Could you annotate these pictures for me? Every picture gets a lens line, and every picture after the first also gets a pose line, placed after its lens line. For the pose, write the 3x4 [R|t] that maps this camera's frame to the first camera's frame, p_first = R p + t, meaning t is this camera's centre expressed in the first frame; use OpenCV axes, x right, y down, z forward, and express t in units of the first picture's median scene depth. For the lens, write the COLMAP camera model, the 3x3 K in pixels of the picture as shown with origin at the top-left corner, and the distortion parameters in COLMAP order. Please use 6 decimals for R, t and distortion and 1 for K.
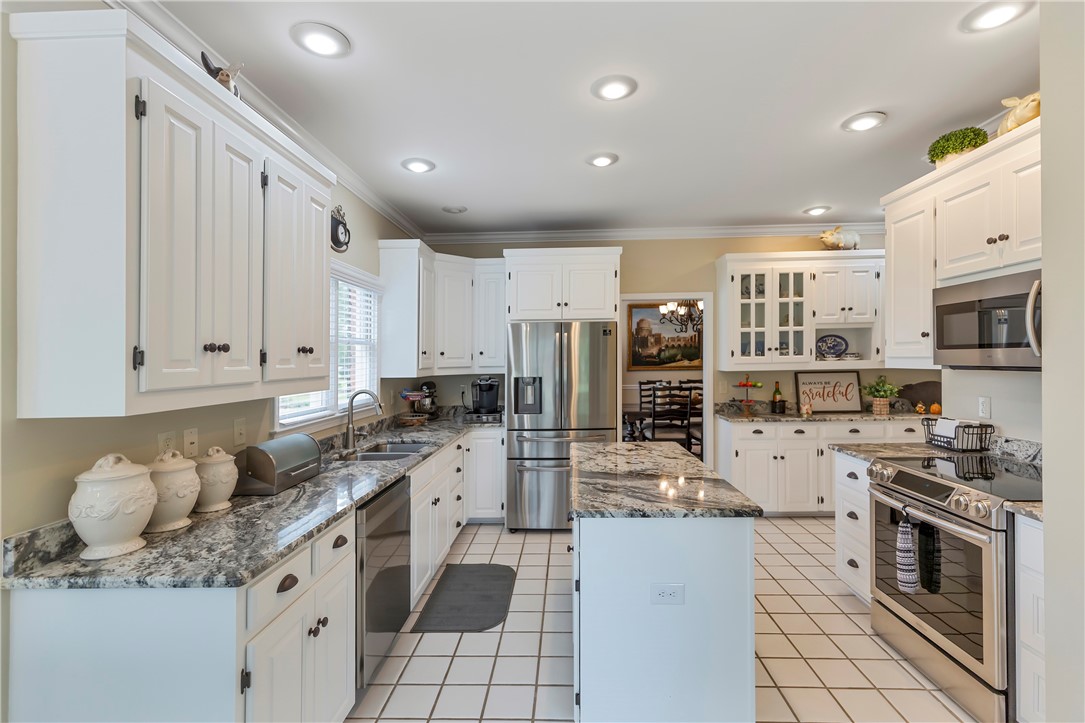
lens RADIAL K [[487.9, 0, 547.3], [0, 487.9, 357.1], [0, 0, 1]] dist [0.007039, 0.000933]
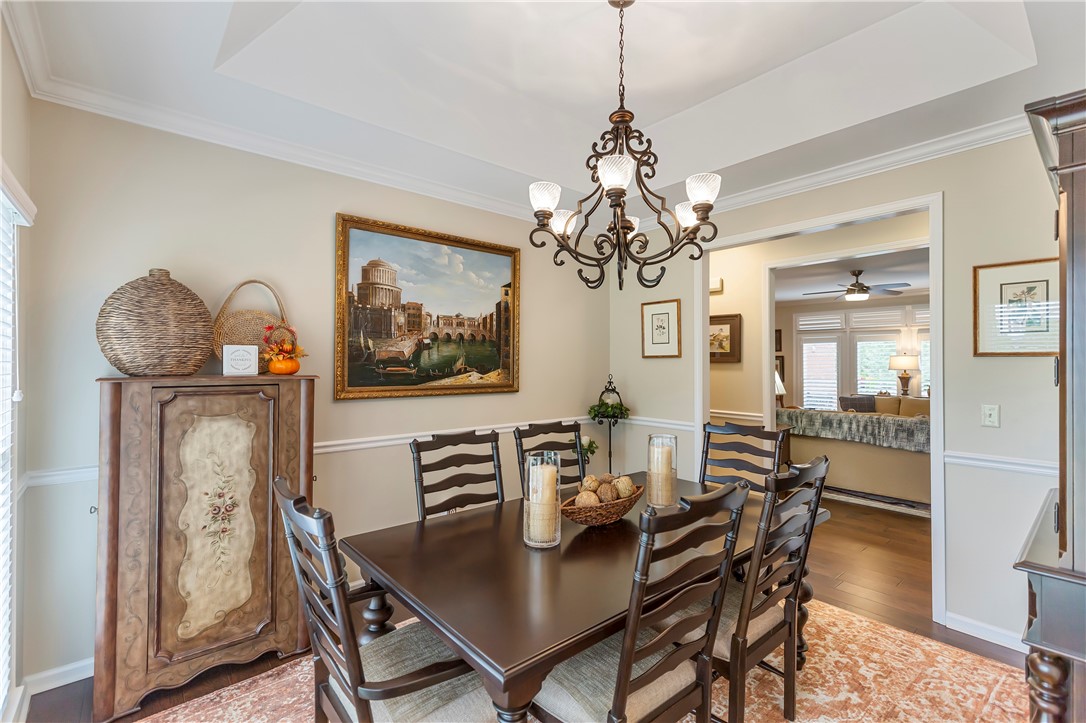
lens RADIAL K [[488.3, 0, 538.5], [0, 488.3, 366.8], [0, 0, 1]] dist [0.007039, 0.000933]
pose [[0.741975, 0.010724, 0.670342, 0.100989], [-0.011517, 0.999928, -0.003248, 0.008622], [-0.670329, -0.005310, 0.742045, 1.803887]]
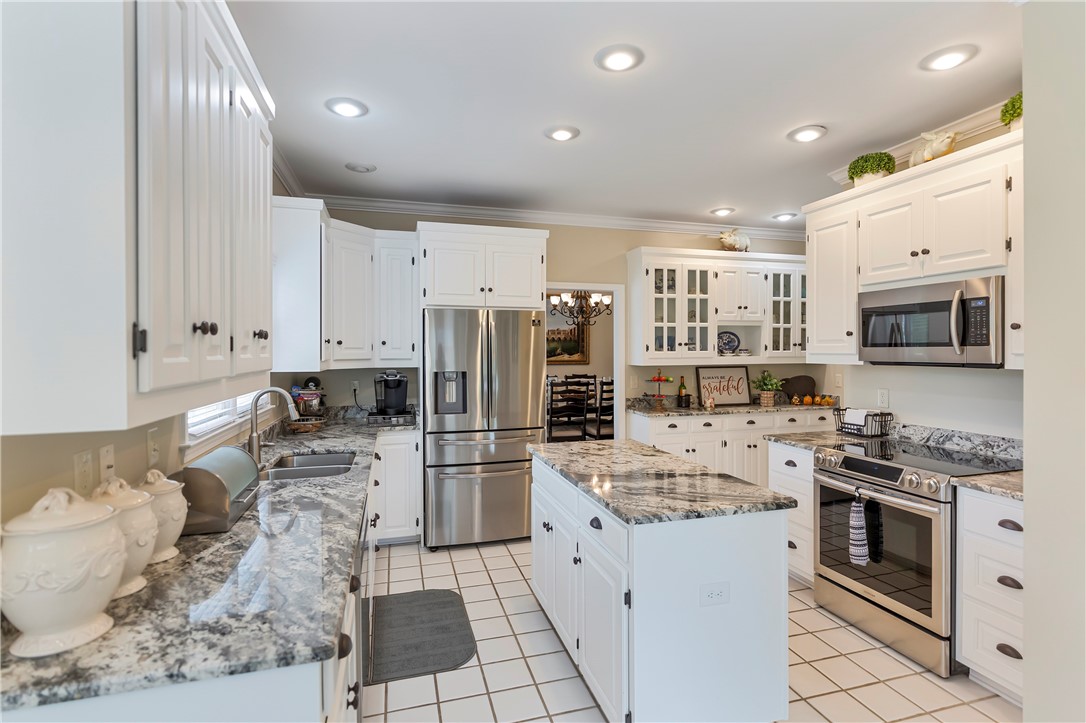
lens RADIAL K [[531.2, 0, 541.9], [0, 531.2, 358.5], [0, 0, 1]] dist [0.001975, -0.000268]
pose [[0.948350, 0.008972, 0.317098, -0.257621], [-0.013887, 0.999816, 0.013241, 0.004110], [-0.316921, -0.016961, 0.948300, 0.070987]]
